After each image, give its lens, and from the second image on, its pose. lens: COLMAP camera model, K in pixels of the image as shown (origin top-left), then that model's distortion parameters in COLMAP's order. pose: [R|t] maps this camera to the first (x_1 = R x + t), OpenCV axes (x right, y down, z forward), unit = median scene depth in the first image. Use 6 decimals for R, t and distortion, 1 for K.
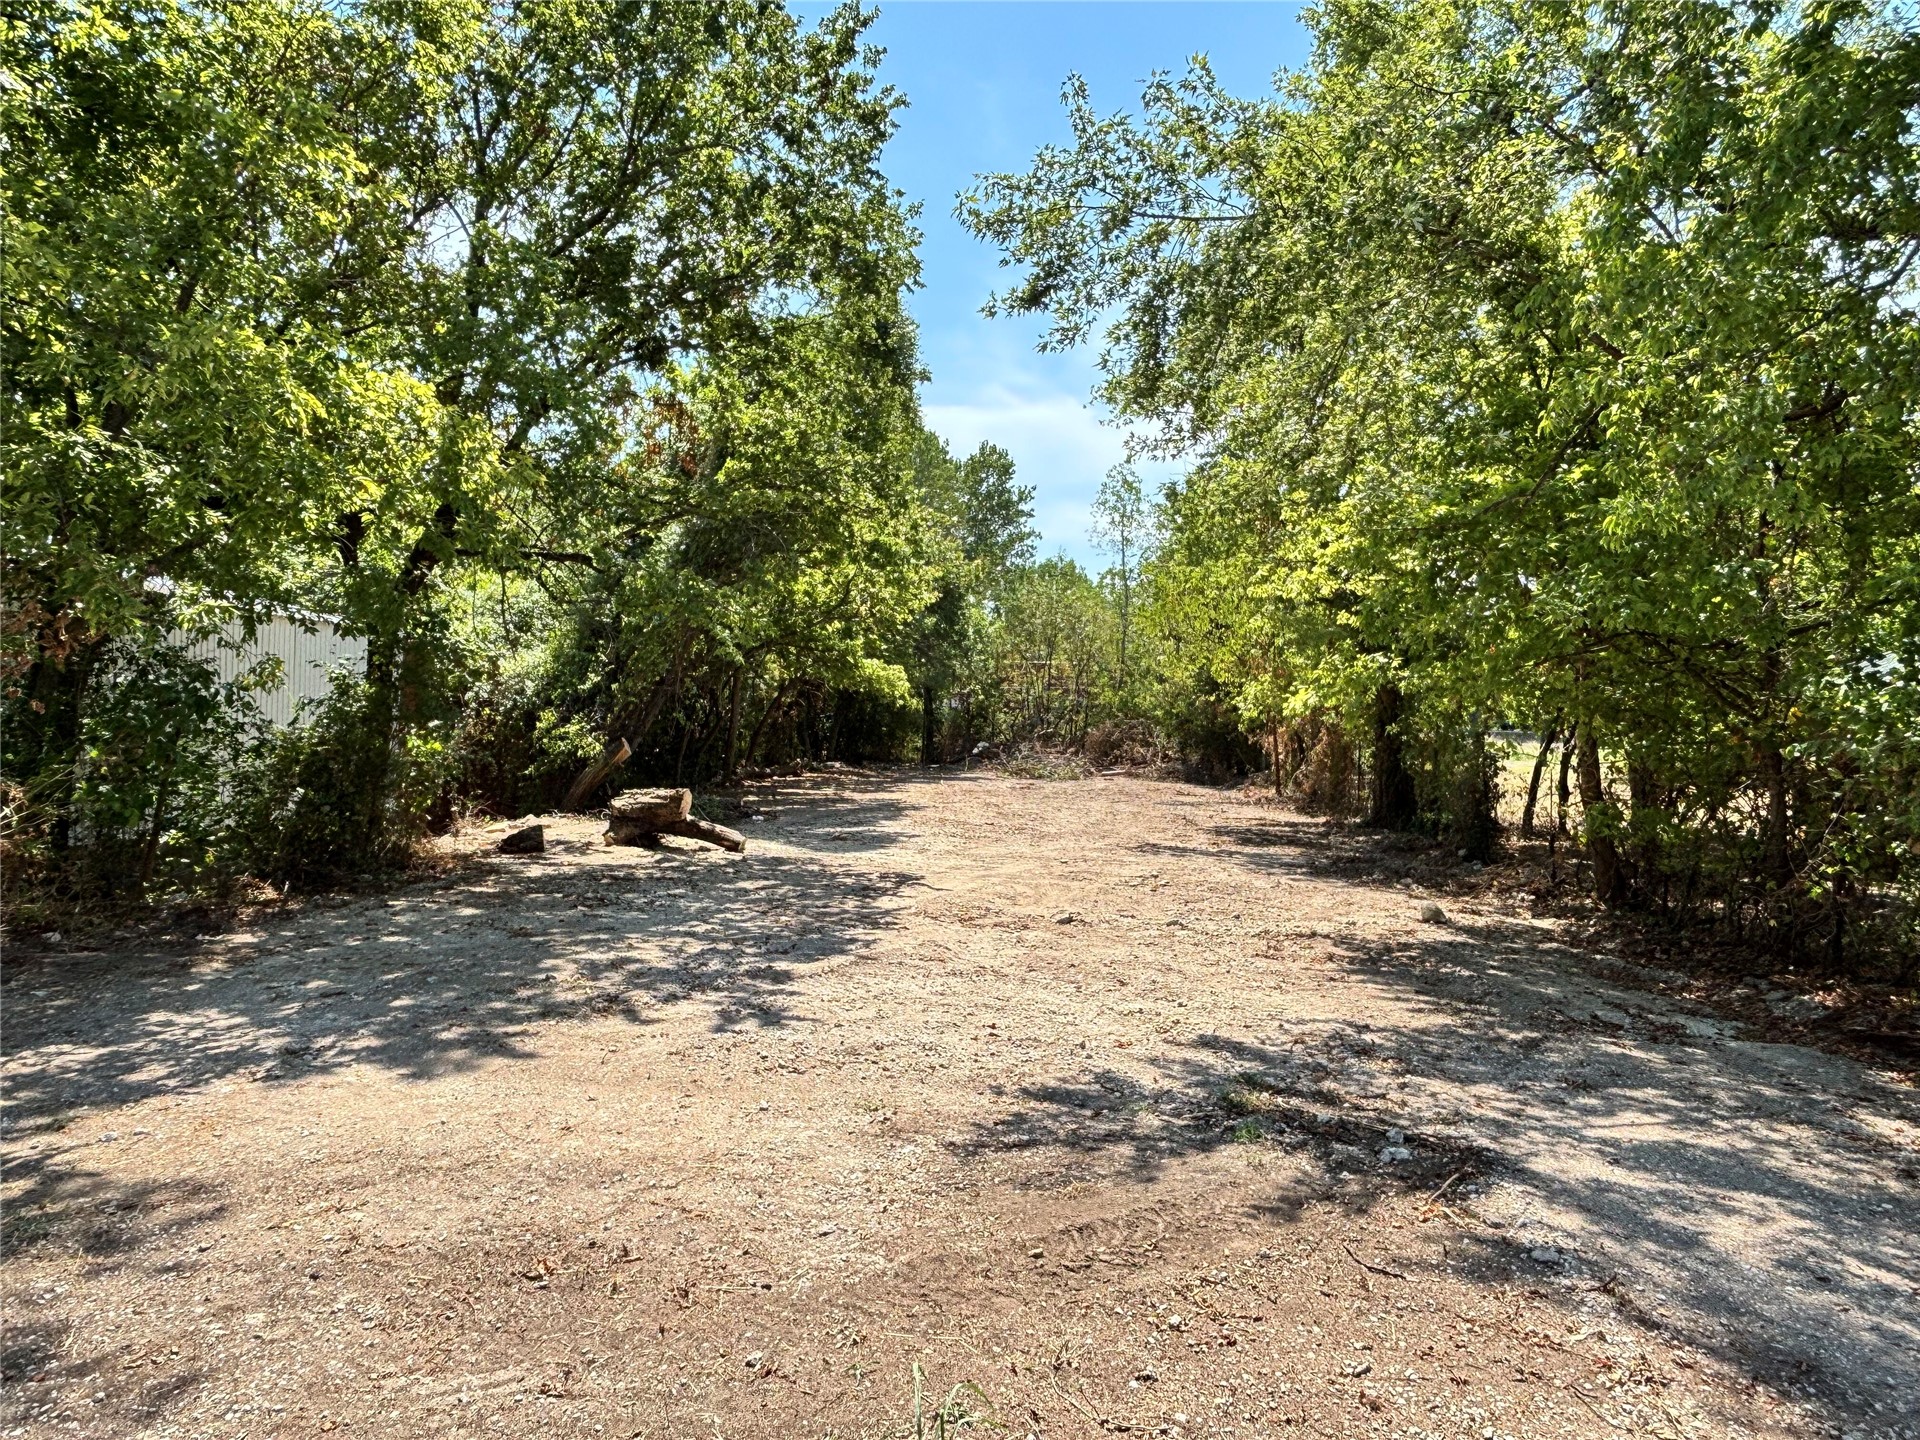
lens RADIAL K [[1212.8, 0, 955.2], [0, 1212.8, 722.6], [0, 0, 1]] dist [0.031472, -0.041507]
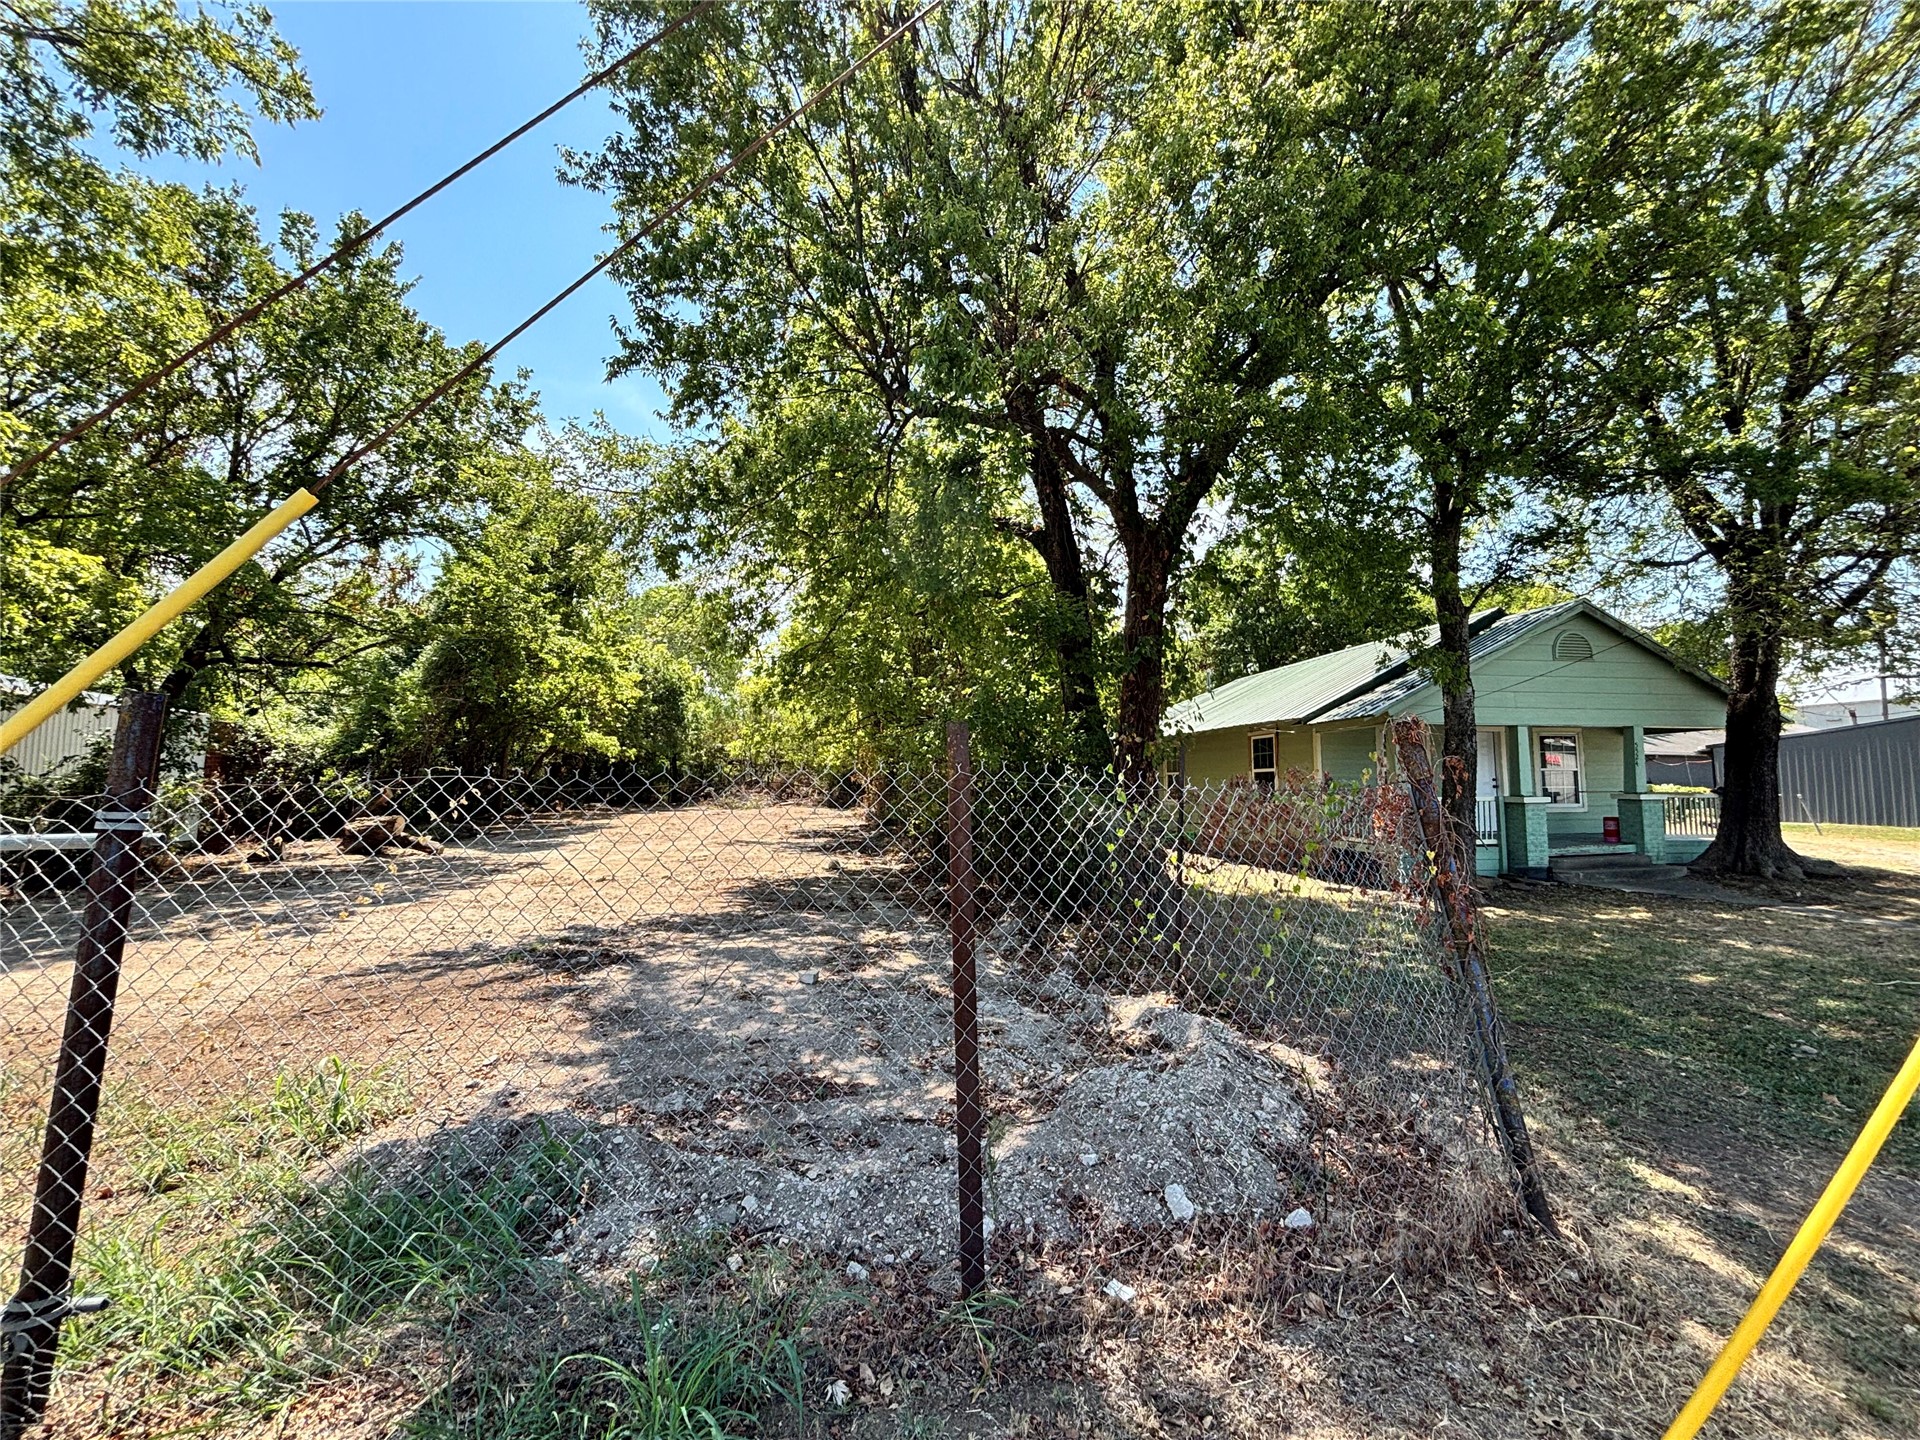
lens RADIAL K [[774.6, 0, 960.0], [0, 774.6, 720.0], [0, 0, 1]] dist [-0.000960, 0.000435]
pose [[0.960862, -0.001568, 0.277024, 0.132755], [0.021318, 0.997437, -0.068297, 0.011505], [-0.276206, 0.071530, 0.958433, -0.099287]]
